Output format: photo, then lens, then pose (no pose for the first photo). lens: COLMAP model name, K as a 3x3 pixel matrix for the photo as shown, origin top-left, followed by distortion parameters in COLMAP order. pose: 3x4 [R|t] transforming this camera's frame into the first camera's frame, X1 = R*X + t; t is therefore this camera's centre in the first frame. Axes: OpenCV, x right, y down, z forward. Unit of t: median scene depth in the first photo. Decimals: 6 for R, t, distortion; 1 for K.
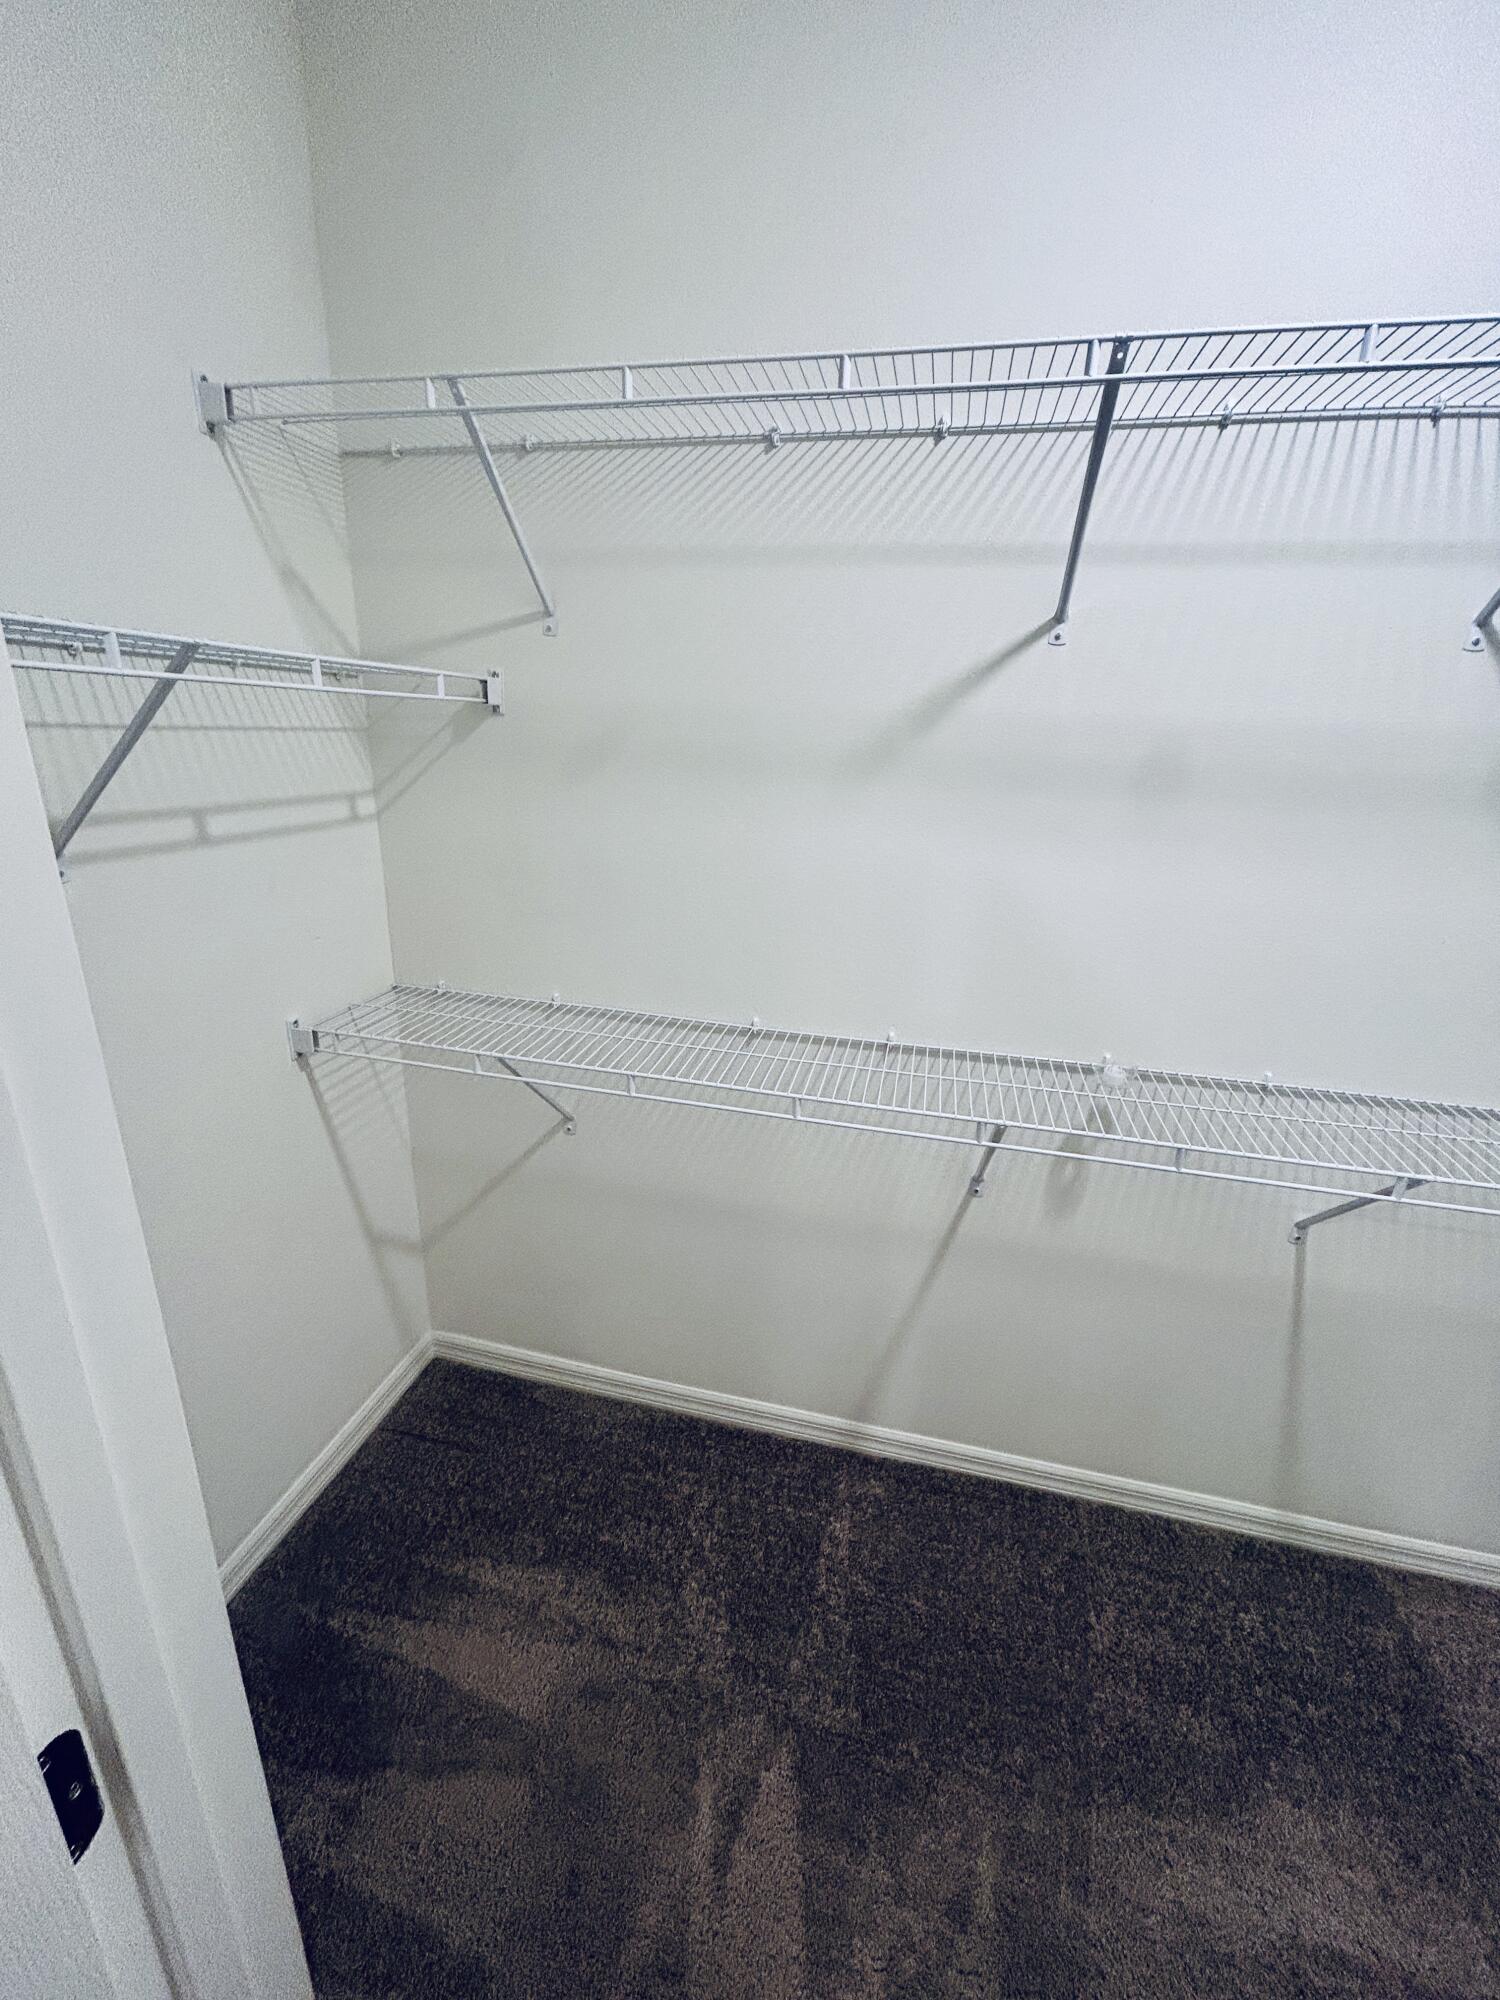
lens RADIAL K [[812.2, 0, 748.5], [0, 812.2, 995.8], [0, 0, 1]] dist [-0.003195, 0.001570]
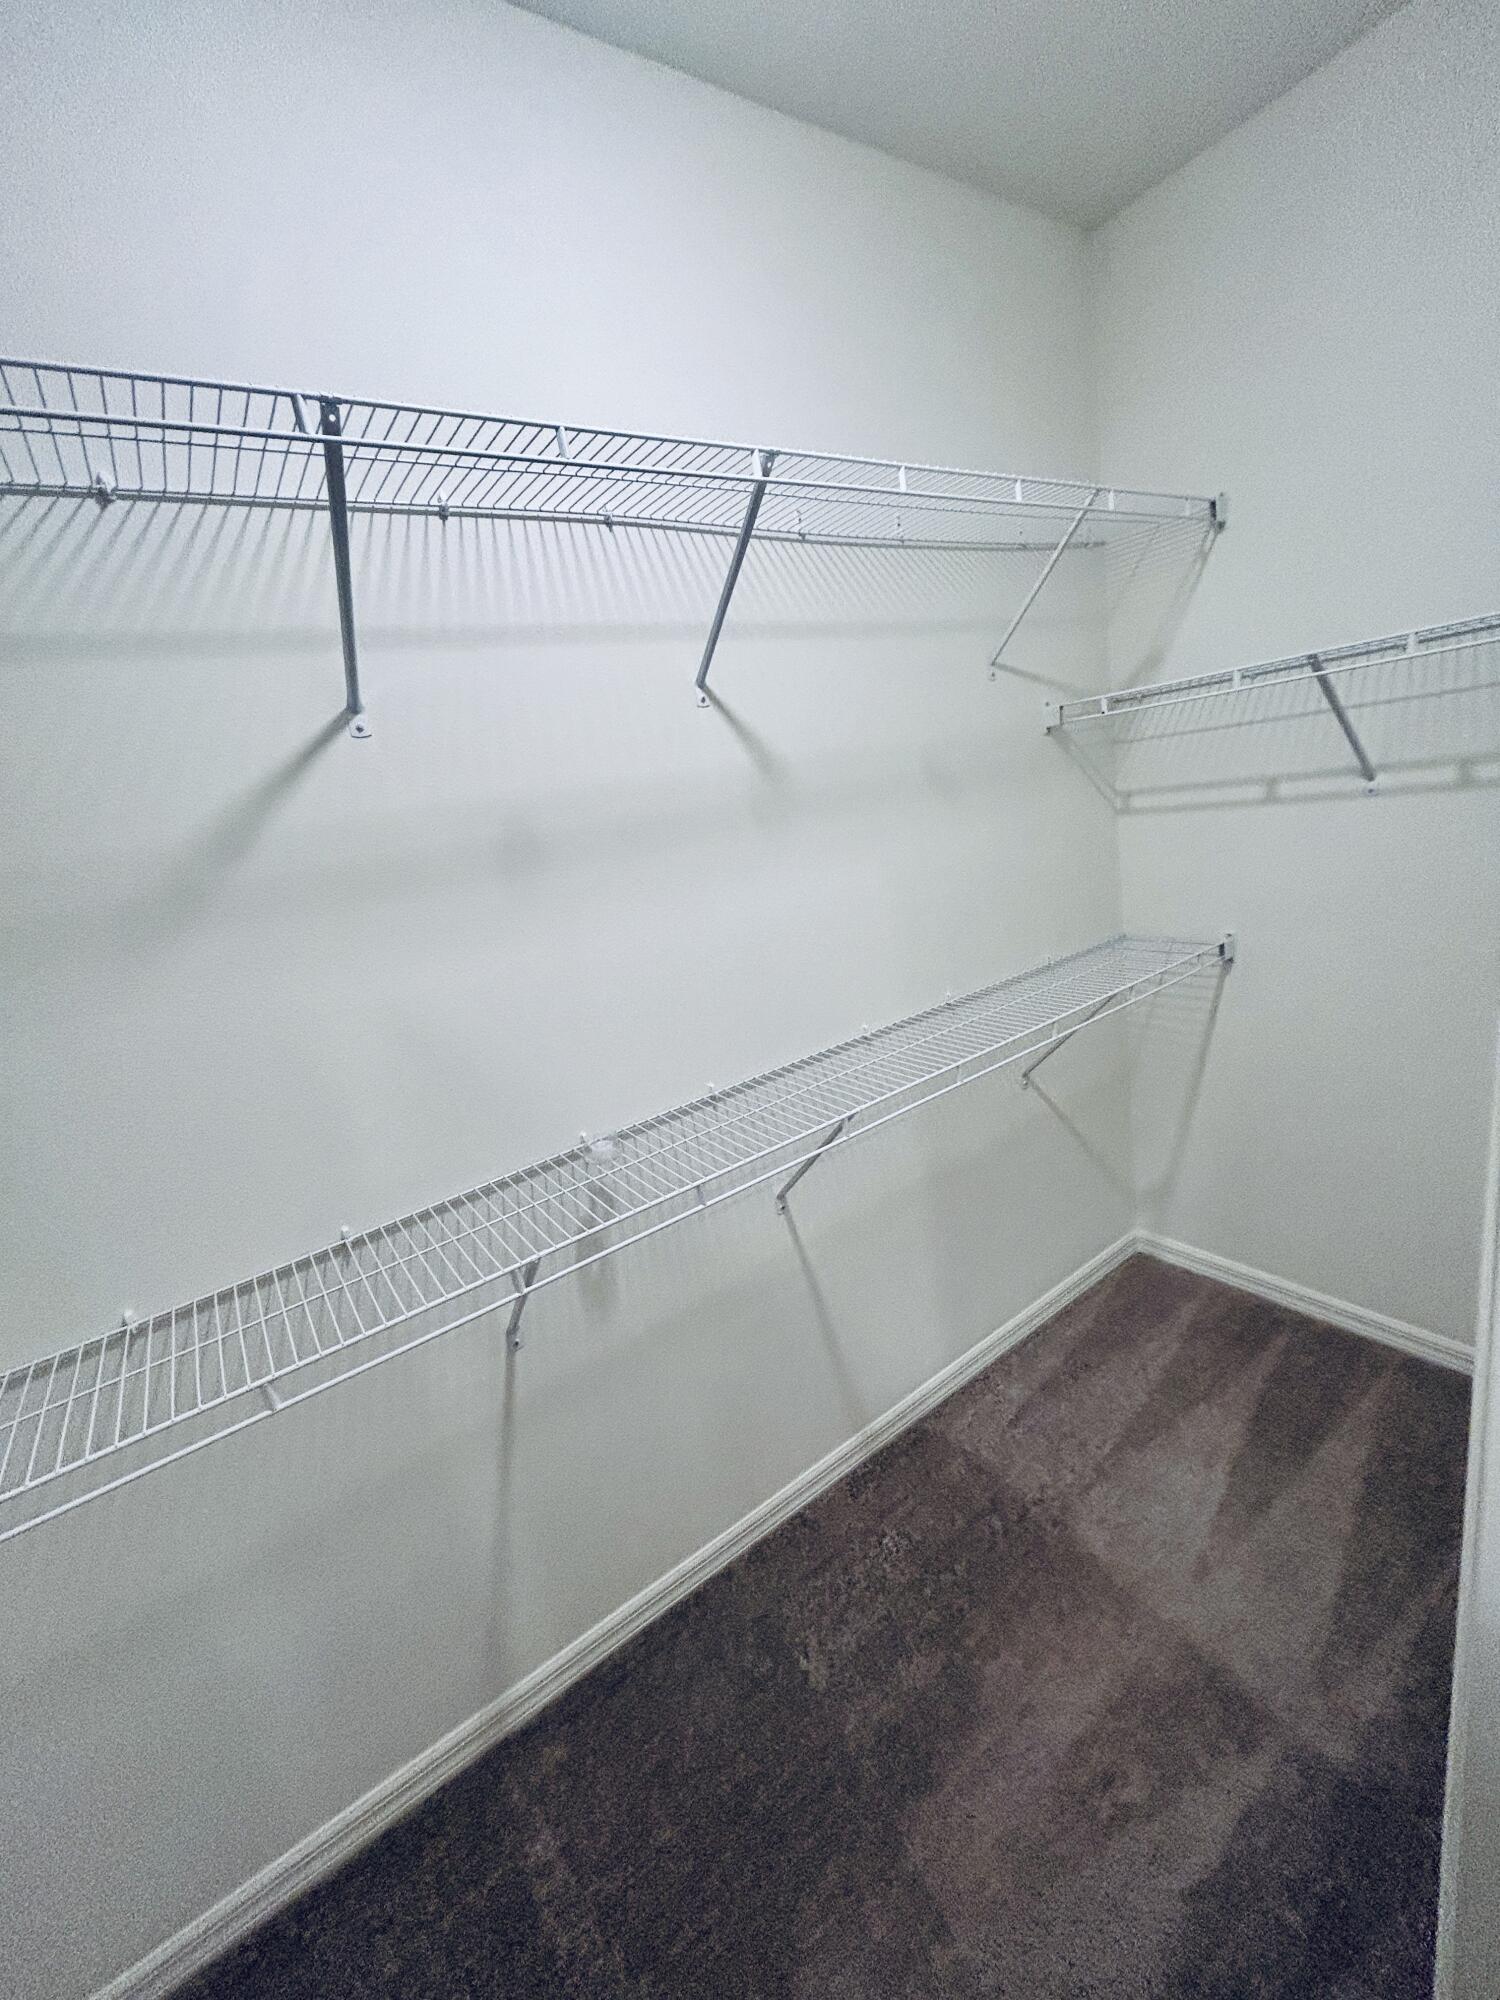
lens RADIAL K [[812.2, 0, 754.0], [0, 812.2, 996.9], [0, 0, 1]] dist [-0.003195, 0.001570]
pose [[0.646206, -0.313355, 0.695863, -0.050992], [0.399939, 0.915628, 0.040919, -0.037581], [-0.649974, 0.251860, 0.717007, 0.159463]]
